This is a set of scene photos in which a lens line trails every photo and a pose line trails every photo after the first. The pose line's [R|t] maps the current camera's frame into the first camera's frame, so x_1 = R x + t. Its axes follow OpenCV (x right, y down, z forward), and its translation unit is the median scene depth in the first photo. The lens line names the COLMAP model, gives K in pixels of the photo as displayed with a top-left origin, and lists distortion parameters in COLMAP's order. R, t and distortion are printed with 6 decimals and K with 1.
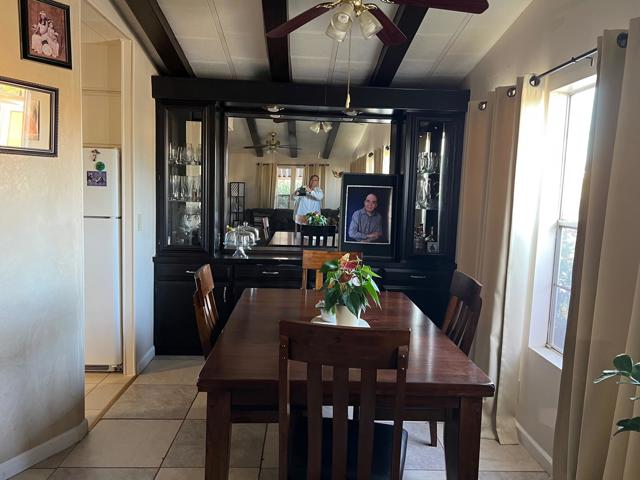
lens RADIAL K [[484.7, 0, 320.9], [0, 484.7, 236.4], [0, 0, 1]] dist [0.065334, -0.070787]
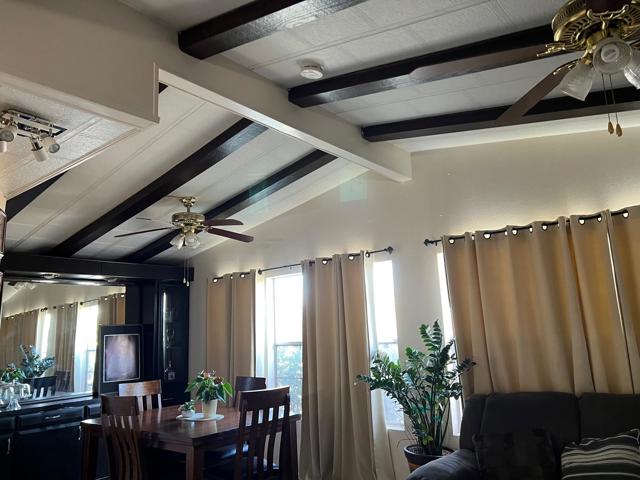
lens RADIAL K [[484.7, 0, 320.9], [0, 484.7, 236.4], [0, 0, 1]] dist [0.065334, -0.070787]
pose [[0.662806, 0.085421, 0.743903, -0.582868], [0.137983, 0.962525, -0.233466, 0.024624], [-0.735968, 0.257389, 0.626181, -0.300687]]
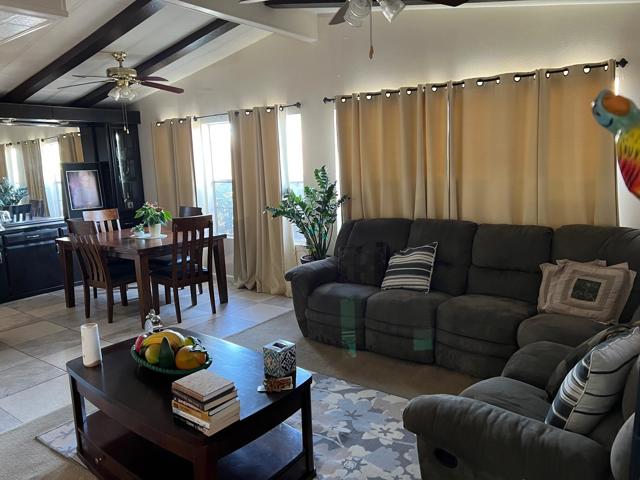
lens RADIAL K [[484.7, 0, 320.9], [0, 484.7, 236.4], [0, 0, 1]] dist [0.065334, -0.070787]
pose [[0.628940, -0.172792, 0.758009, -0.669698], [0.133816, 0.984498, 0.113392, 0.026143], [-0.765851, 0.030117, 0.642312, -0.587179]]
